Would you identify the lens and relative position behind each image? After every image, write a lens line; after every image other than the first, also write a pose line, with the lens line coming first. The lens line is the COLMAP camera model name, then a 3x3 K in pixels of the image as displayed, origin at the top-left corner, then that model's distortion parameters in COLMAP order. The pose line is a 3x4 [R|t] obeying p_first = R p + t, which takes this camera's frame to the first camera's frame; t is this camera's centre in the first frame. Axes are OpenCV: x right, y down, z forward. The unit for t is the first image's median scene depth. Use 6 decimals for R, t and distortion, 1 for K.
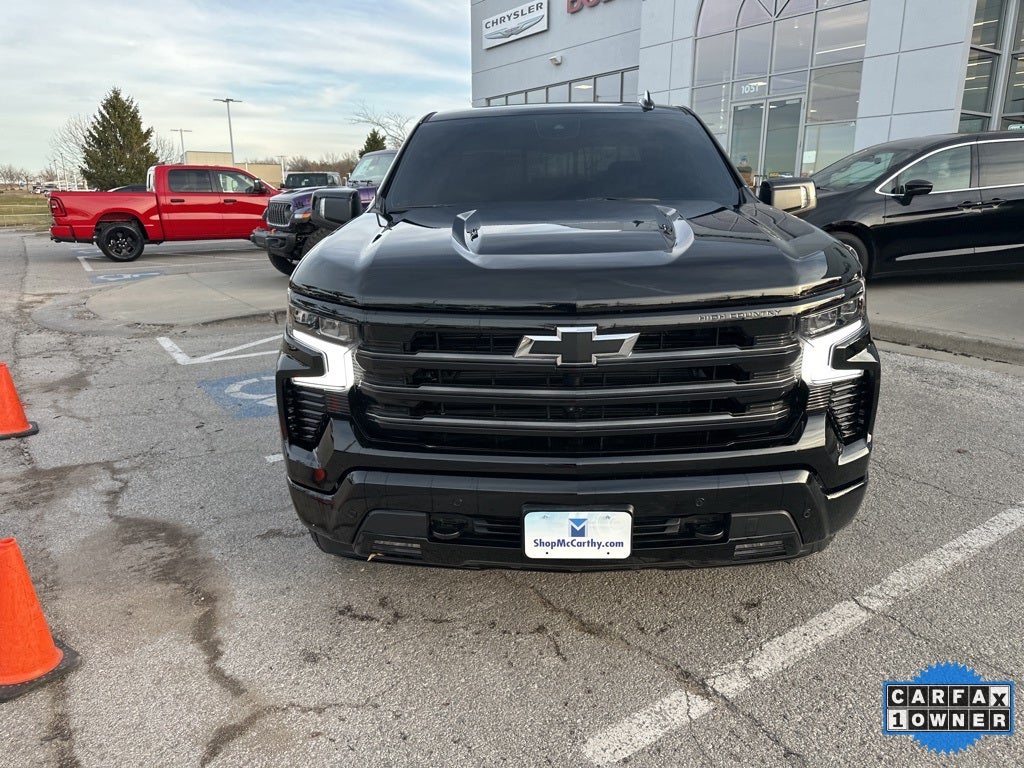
lens RADIAL K [[718.3, 0, 513.1], [0, 718.3, 385.9], [0, 0, 1]] dist [0.034685, -0.040111]
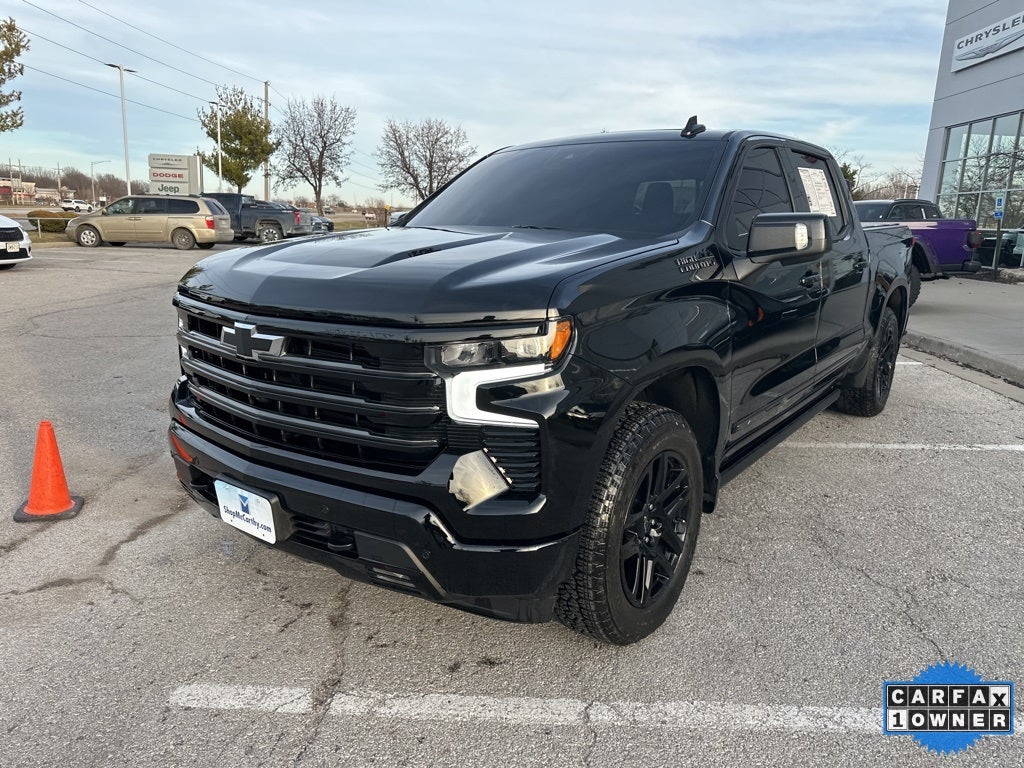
lens RADIAL K [[718.3, 0, 514.1], [0, 718.3, 385.3], [0, 0, 1]] dist [0.034685, -0.040111]
pose [[0.813436, 0.164537, -0.557897, 0.913665], [-0.189865, 0.981728, 0.012705, -0.068932], [0.549794, 0.095591, 0.829813, 0.247931]]
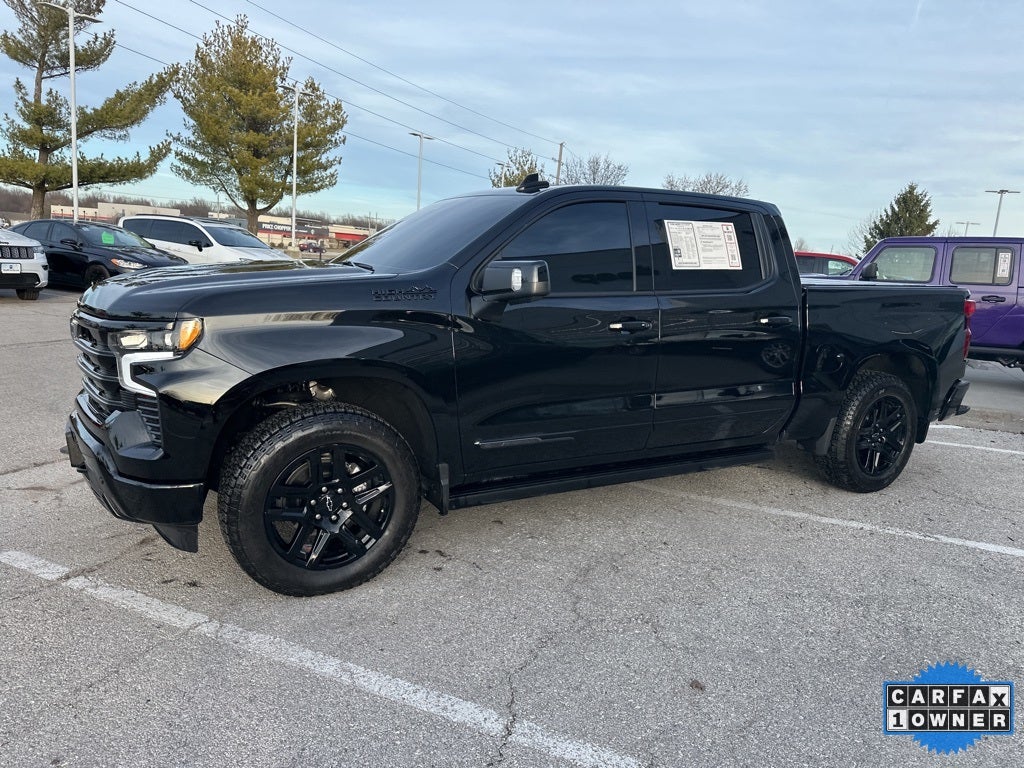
lens RADIAL K [[718.3, 0, 512.7], [0, 718.3, 389.9], [0, 0, 1]] dist [0.034685, -0.040111]
pose [[0.518378, 0.198215, -0.831863, 1.749762], [-0.291589, 0.955439, 0.045956, -0.248573], [0.803903, 0.218740, 0.553076, 0.776275]]
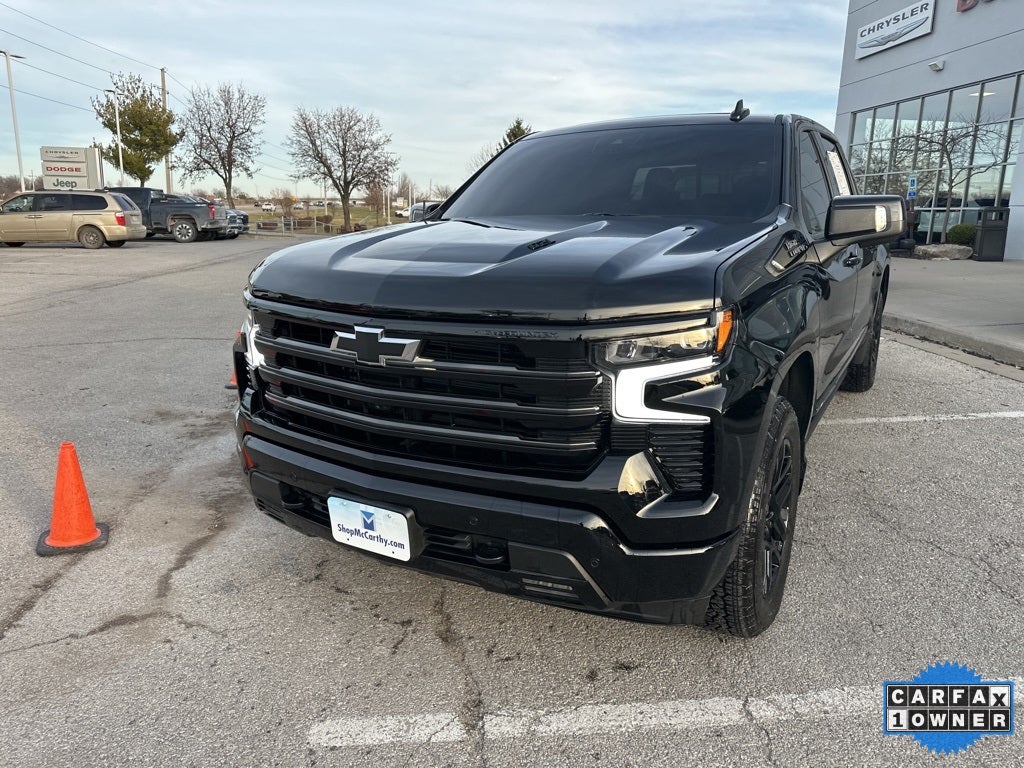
lens RADIAL K [[718.3, 0, 514.4], [0, 718.3, 383.3], [0, 0, 1]] dist [0.034685, -0.040111]
pose [[0.877932, 0.130699, -0.460601, 0.648237], [-0.144145, 0.989538, 0.006041, -0.032231], [0.456572, 0.061090, 0.887587, 0.142432]]
